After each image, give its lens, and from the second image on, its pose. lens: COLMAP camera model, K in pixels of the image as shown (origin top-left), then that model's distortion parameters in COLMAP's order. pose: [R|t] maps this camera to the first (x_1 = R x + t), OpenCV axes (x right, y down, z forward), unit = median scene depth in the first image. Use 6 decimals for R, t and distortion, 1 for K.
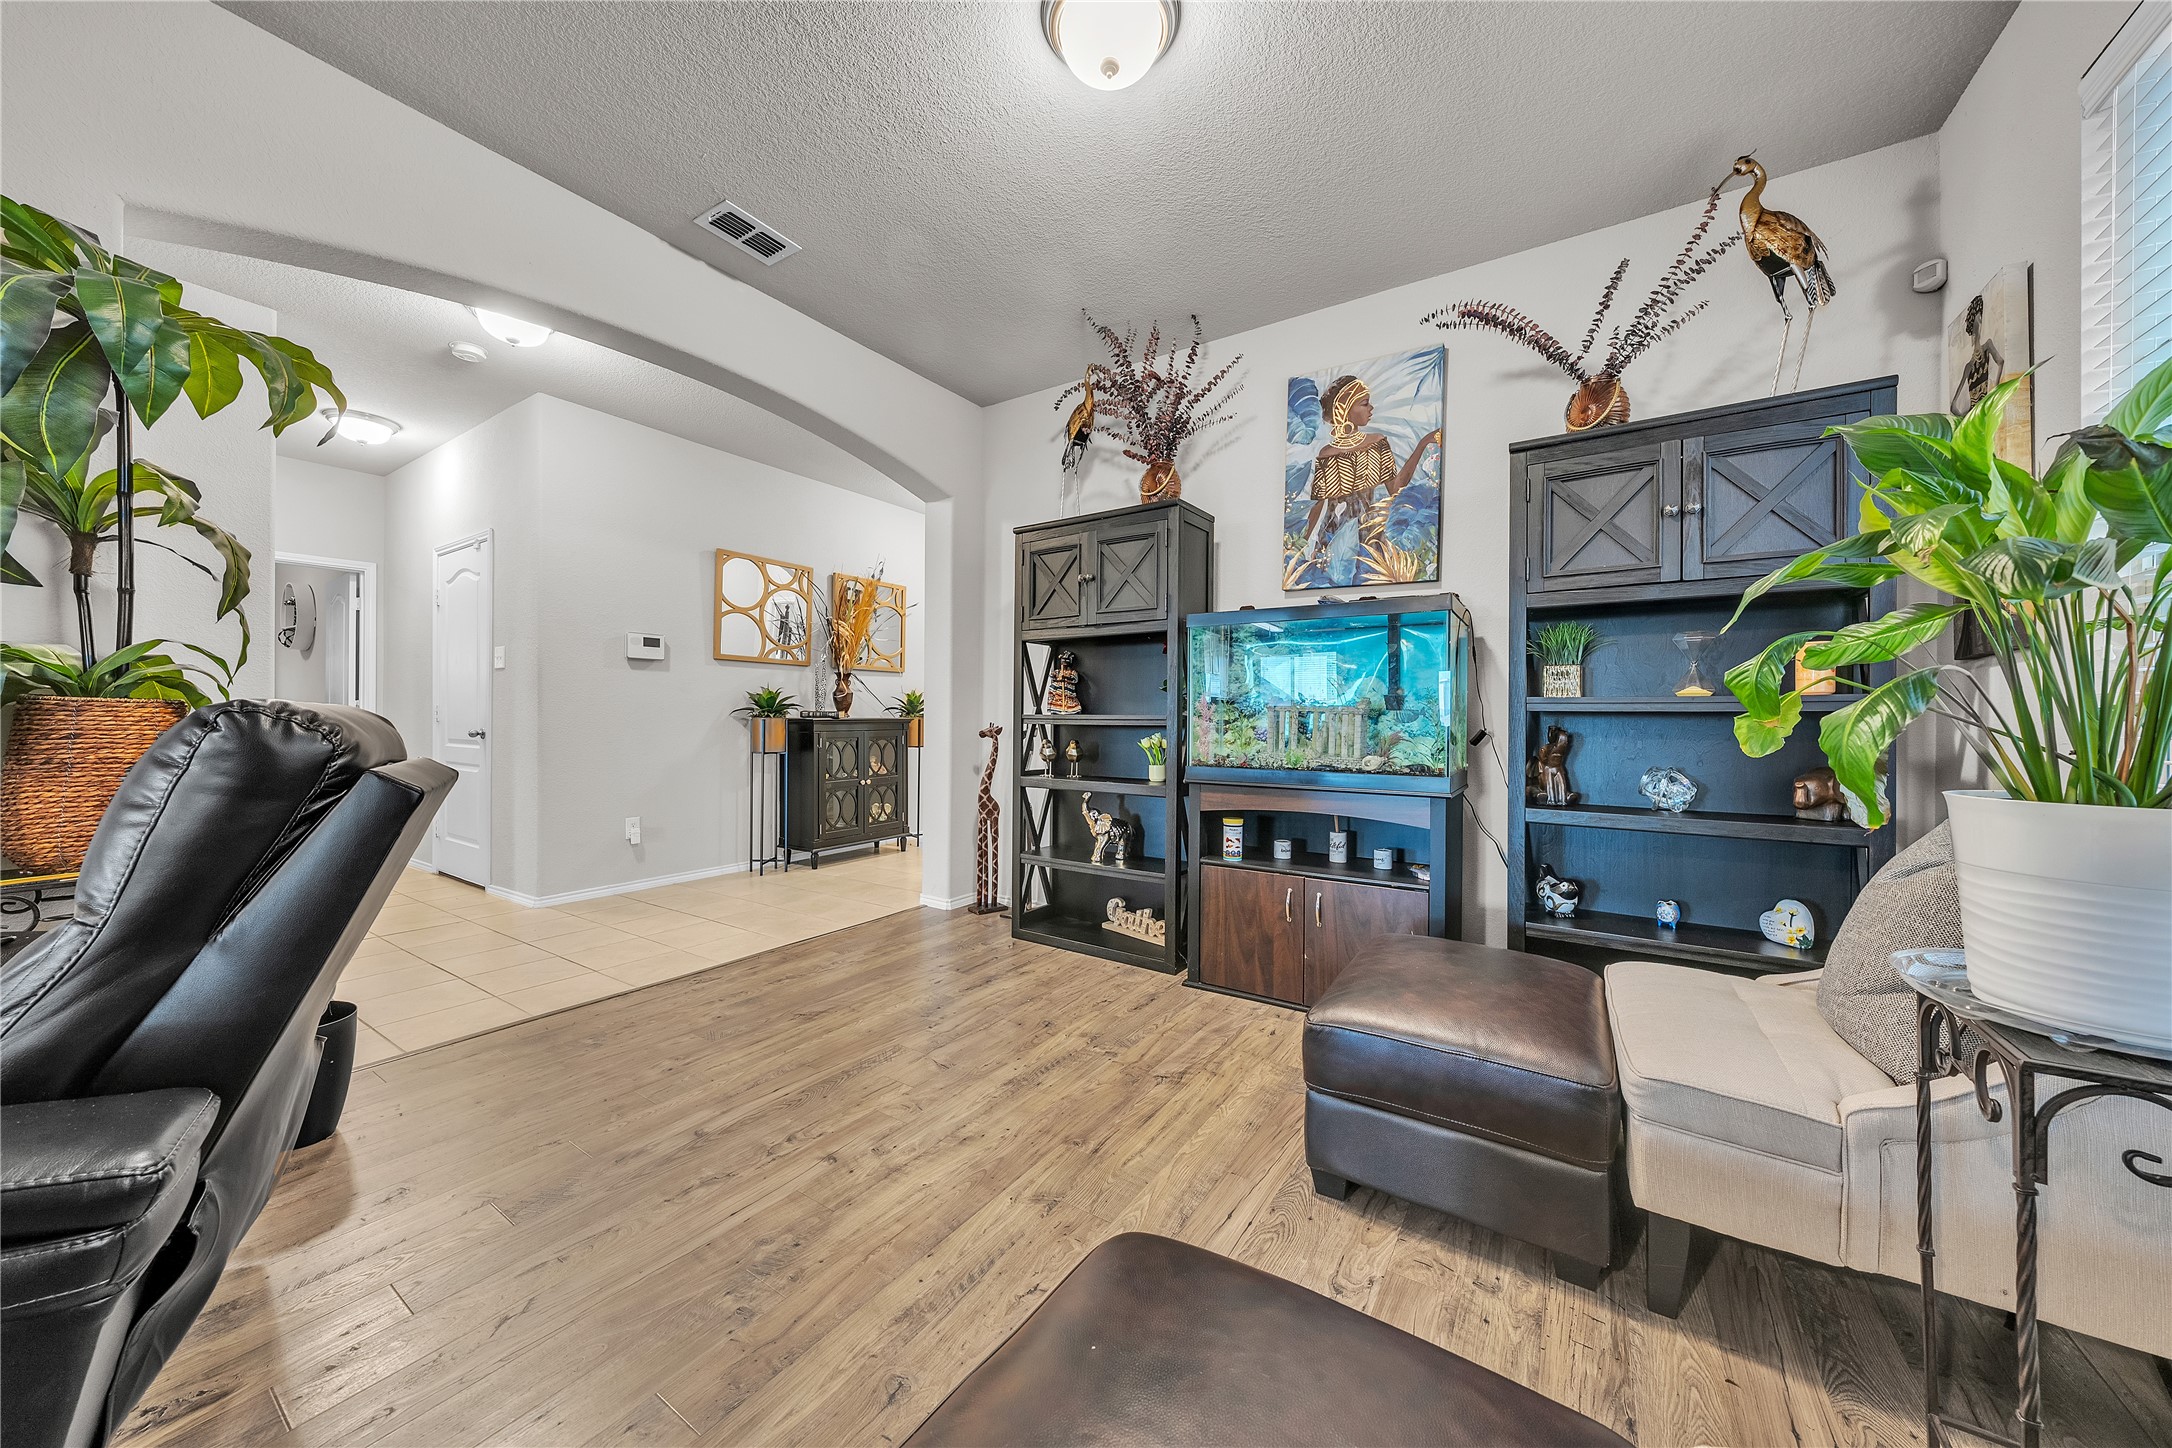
lens RADIAL K [[740.3, 0, 1091.9], [0, 740.3, 719.6], [0, 0, 1]] dist [0.000046, 0.000001]
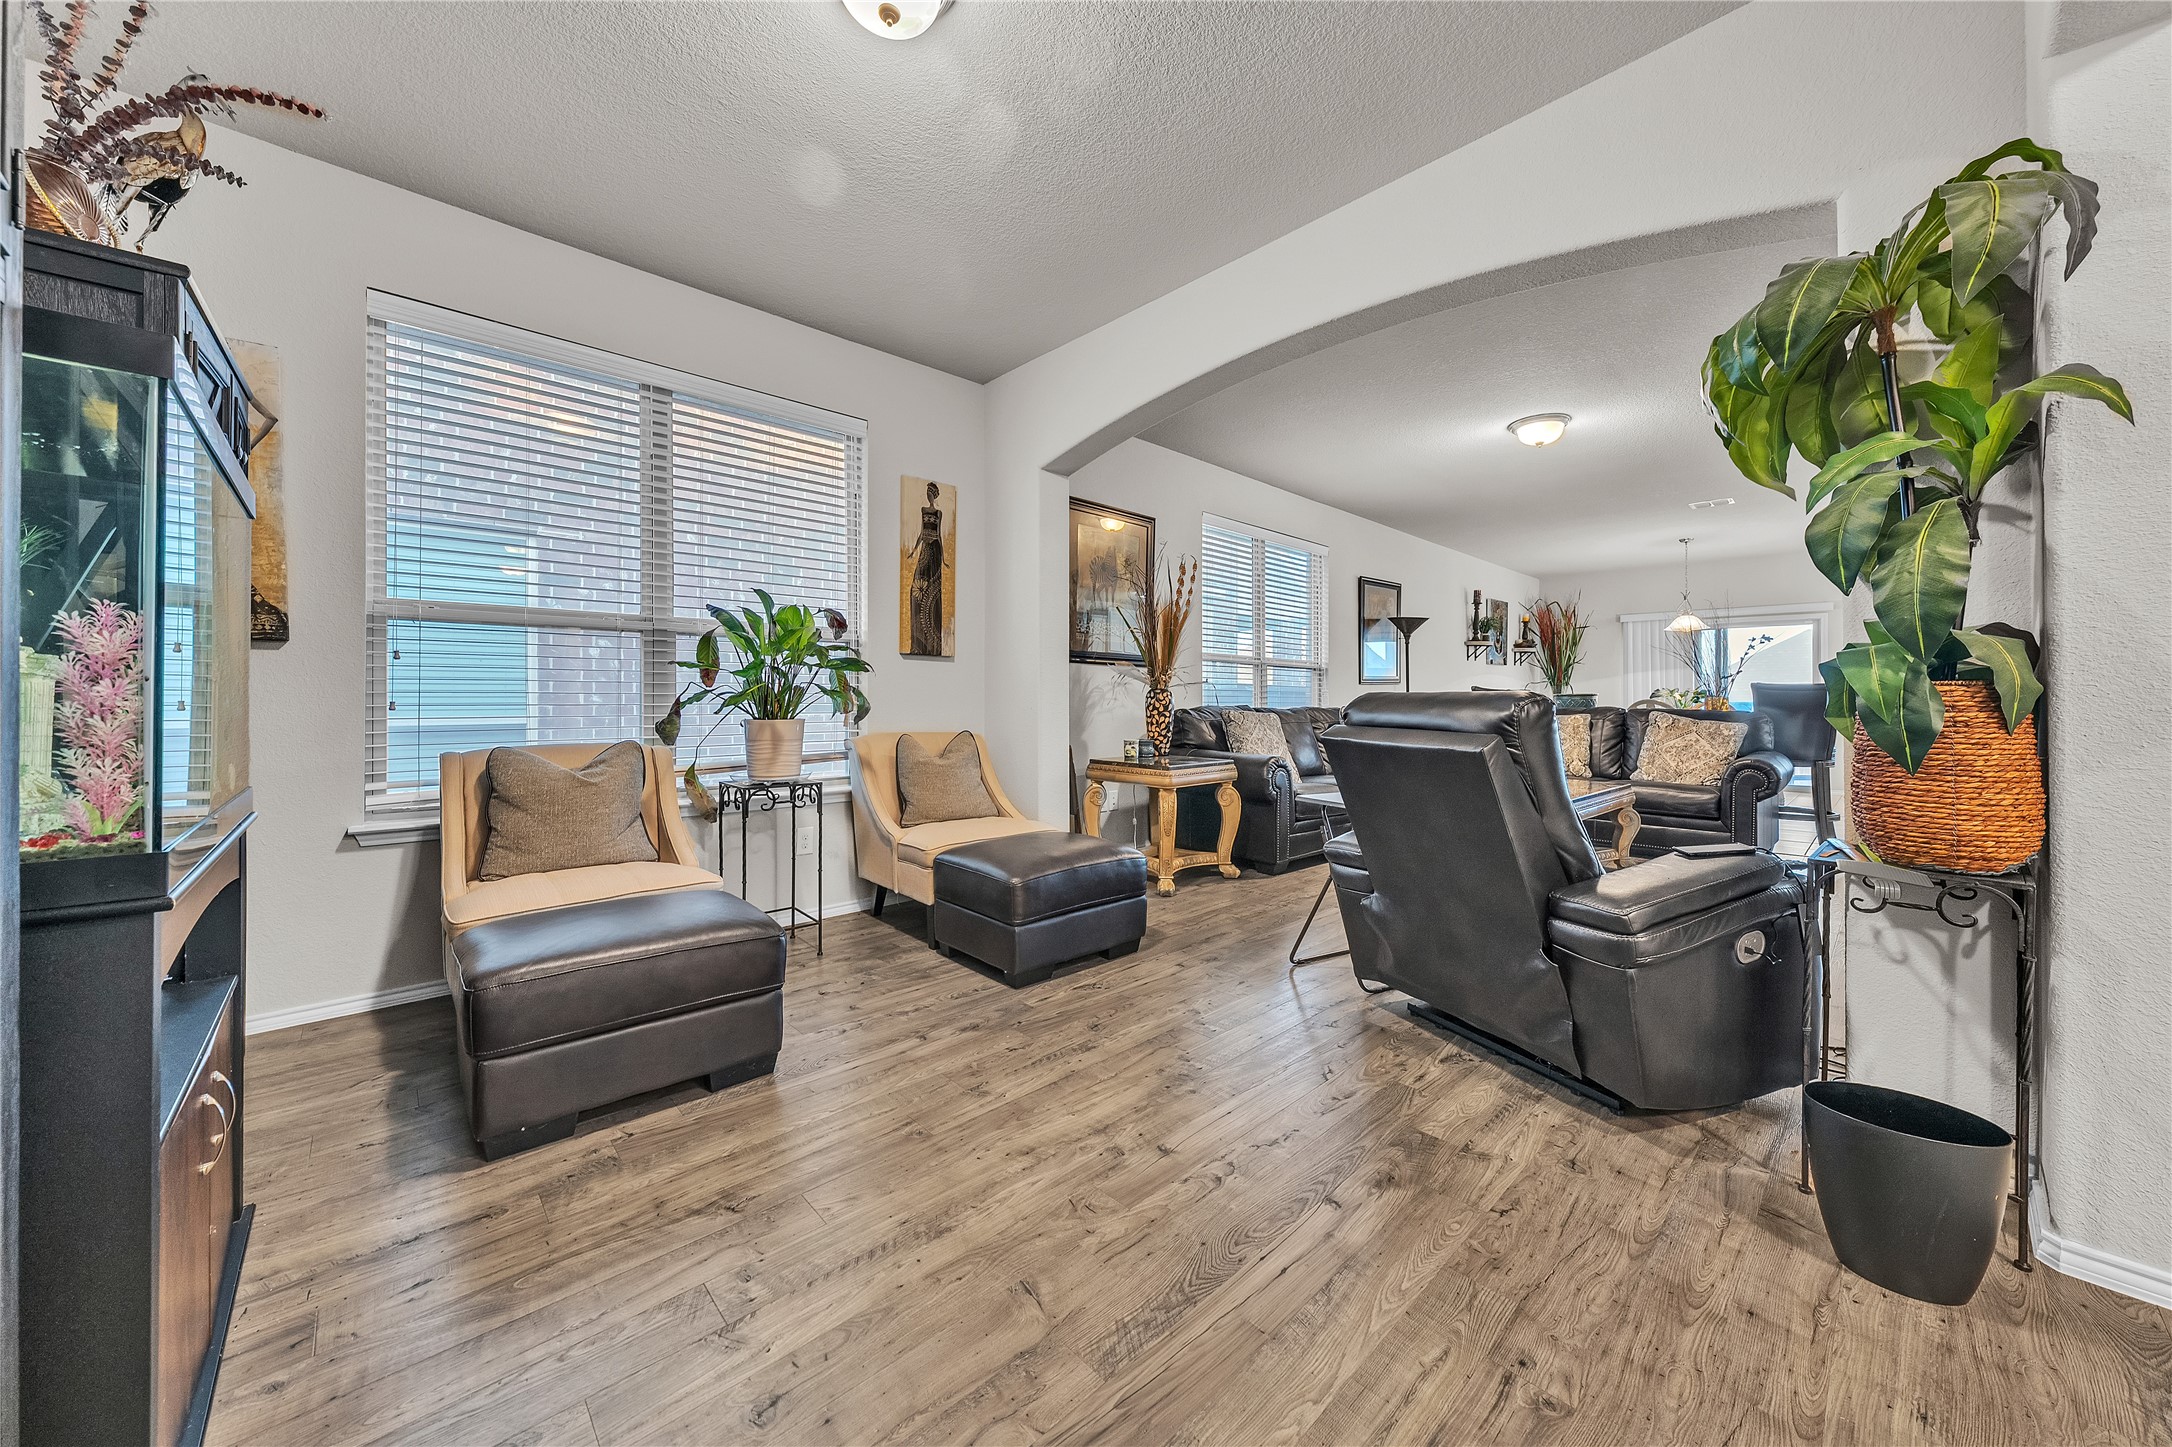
lens RADIAL K [[740.3, 0, 1077.2], [0, 740.3, 706.7], [0, 0, 1]] dist [0.000046, 0.000001]
pose [[-0.966165, -0.009209, 0.257762, -0.429305], [-0.007711, 0.999947, 0.006822, 0.002877], [-0.257811, 0.004604, -0.966184, 1.733326]]
